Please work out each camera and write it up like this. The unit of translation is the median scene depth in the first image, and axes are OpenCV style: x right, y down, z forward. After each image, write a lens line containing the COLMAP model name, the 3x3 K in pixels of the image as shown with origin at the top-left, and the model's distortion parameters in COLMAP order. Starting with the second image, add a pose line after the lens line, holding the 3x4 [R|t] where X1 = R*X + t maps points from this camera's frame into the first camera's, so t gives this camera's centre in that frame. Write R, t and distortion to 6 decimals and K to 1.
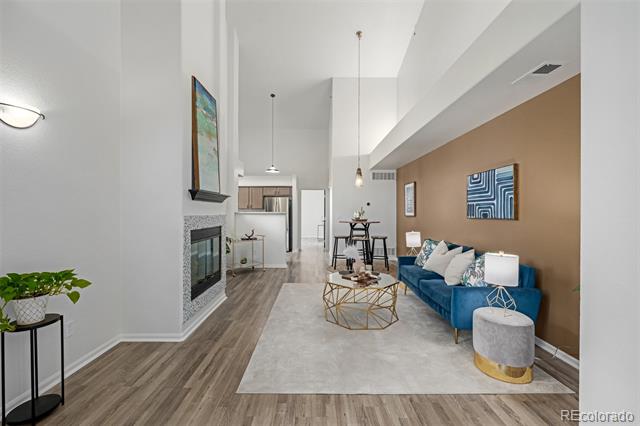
lens RADIAL K [[268.8, 0, 320.0], [0, 268.8, 213.0], [0, 0, 1]] dist [-0.000016, 0.000147]
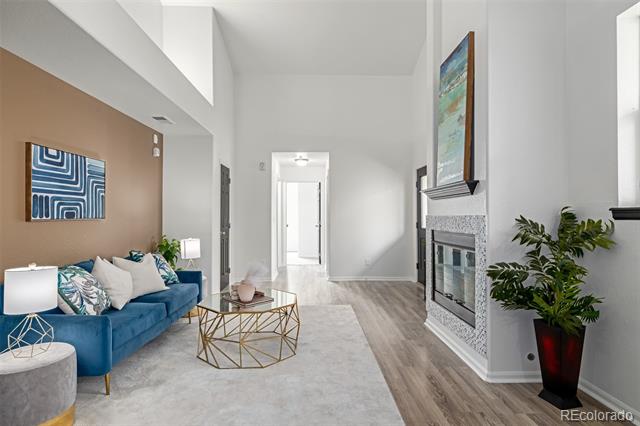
lens RADIAL K [[330.0, 0, 320.0], [0, 330.0, 213.0], [0, 0, 1]] dist [-0.016316, 0.000012]
pose [[-0.999985, -0.001105, -0.005303, -0.037351], [-0.001084, 0.999992, -0.003952, 0.006027], [0.005307, -0.003946, -0.999978, 1.762053]]
